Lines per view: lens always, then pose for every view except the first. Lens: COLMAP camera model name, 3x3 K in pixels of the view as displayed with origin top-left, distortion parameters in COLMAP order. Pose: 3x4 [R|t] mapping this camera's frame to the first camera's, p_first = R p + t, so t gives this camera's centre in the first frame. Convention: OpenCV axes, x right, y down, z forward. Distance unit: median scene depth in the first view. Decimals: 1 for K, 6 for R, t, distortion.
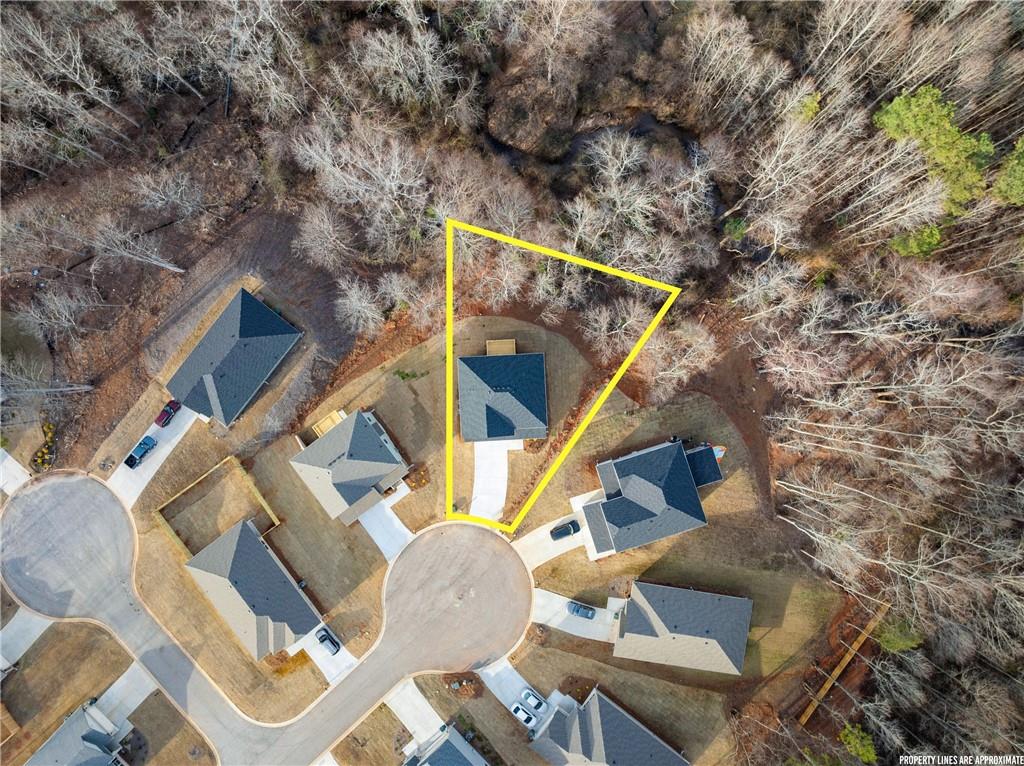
lens RADIAL K [[721.2, 0, 512.0], [0, 721.2, 383.0], [0, 0, 1]] dist [-0.035937, 0.001945]
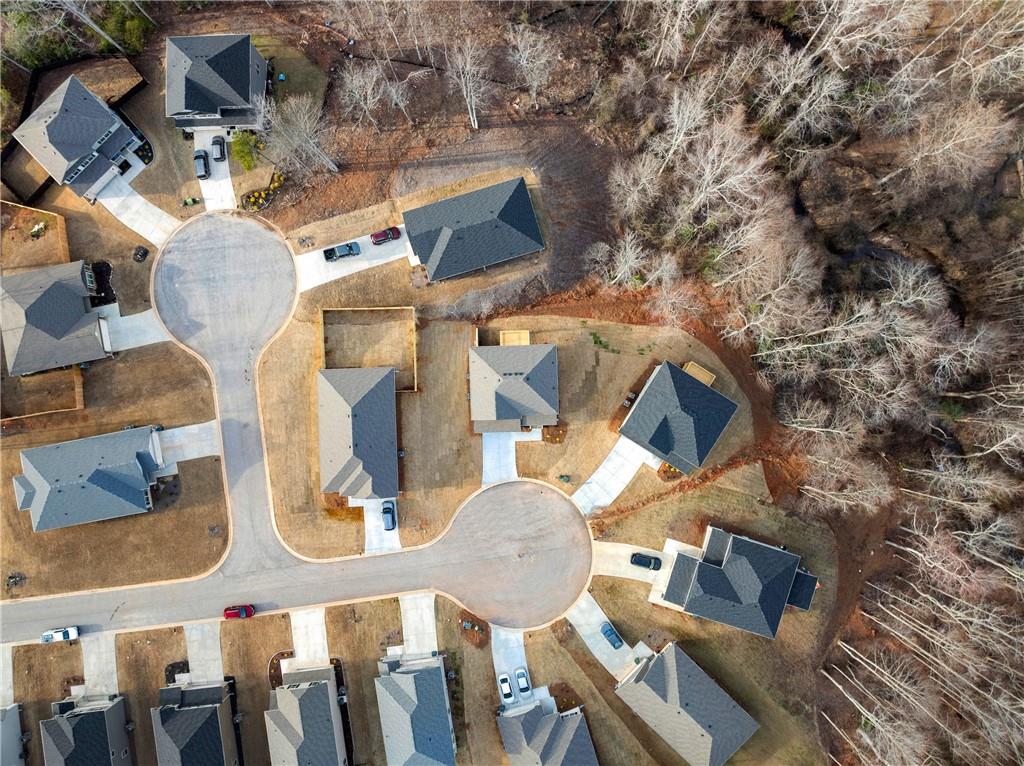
lens RADIAL K [[721.2, 0, 512.0], [0, 721.2, 383.0], [0, 0, 1]] dist [-0.035937, 0.001945]
pose [[0.816720, 0.576979, -0.007976, -0.214112], [-0.576947, 0.816759, 0.006068, 0.104082], [0.010015, -0.000354, 0.999950, -0.000106]]
